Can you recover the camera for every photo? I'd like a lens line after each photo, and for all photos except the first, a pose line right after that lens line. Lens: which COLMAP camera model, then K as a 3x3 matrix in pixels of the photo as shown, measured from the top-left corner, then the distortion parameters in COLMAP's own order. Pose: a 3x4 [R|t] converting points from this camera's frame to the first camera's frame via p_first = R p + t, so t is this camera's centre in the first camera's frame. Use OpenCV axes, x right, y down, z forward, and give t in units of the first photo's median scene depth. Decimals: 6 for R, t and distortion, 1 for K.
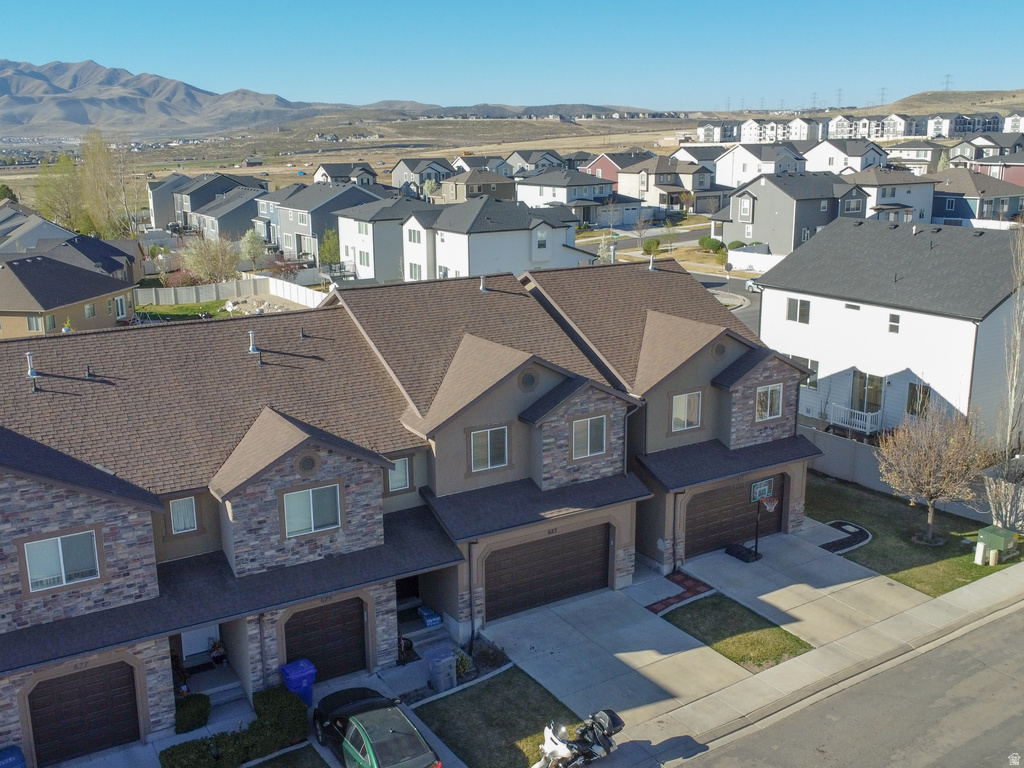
lens RADIAL K [[1015.3, 0, 499.8], [0, 1015.3, 386.3], [0, 0, 1]] dist [0.005563, 0.009725]
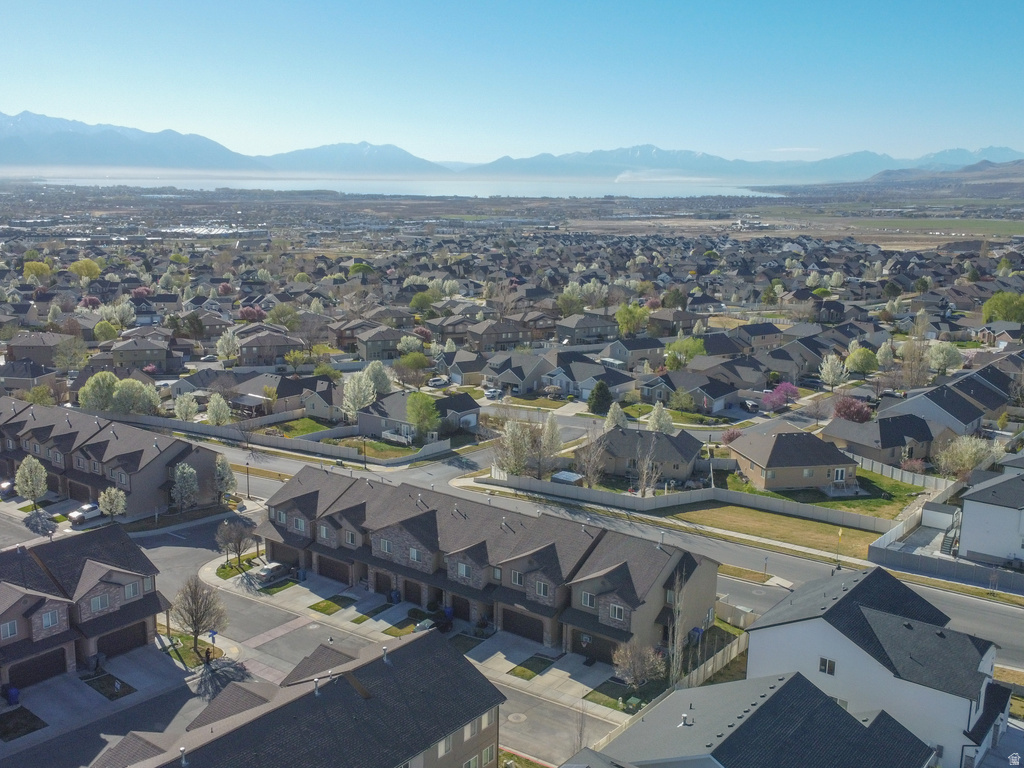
lens RADIAL K [[1034.3, 0, 505.9], [0, 1034.3, 383.9], [0, 0, 1]] dist [-0.001750, 0.009224]
pose [[0.357894, 0.198986, -0.912314, 2.372754], [-0.238839, 0.964037, 0.116572, -0.752309], [0.902700, 0.176176, 0.392549, -0.314052]]
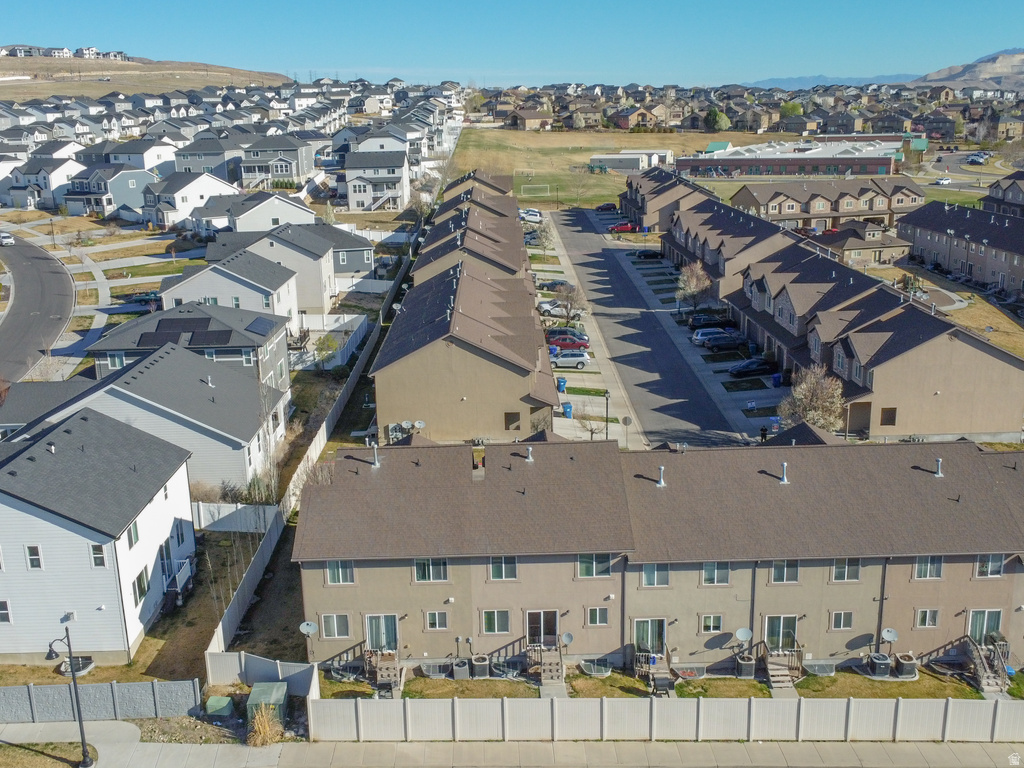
lens RADIAL K [[1017.5, 0, 482.8], [0, 1017.5, 383.8], [0, 0, 1]] dist [-0.000363, 0.000838]
pose [[-0.850963, -0.099775, 0.515662, -0.752457], [0.161845, 0.884204, 0.438166, -0.864272], [-0.499669, 0.456320, -0.736277, 2.156387]]
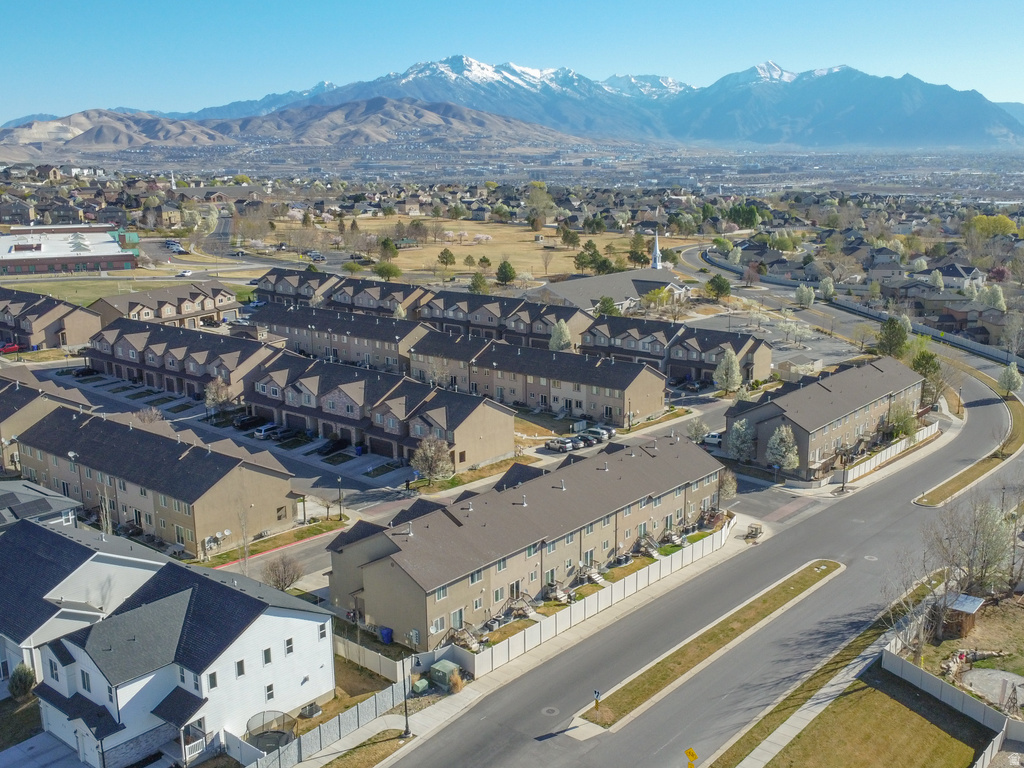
lens RADIAL K [[1018.0, 0, 512.0], [0, 1018.0, 384.0], [0, 0, 1]] dist [0.000105, 0.010061]
pose [[-0.947262, 0.089422, -0.307730, 0.640712], [-0.055852, 0.899512, 0.433311, -1.578860], [0.315554, 0.427647, -0.847080, 3.256916]]
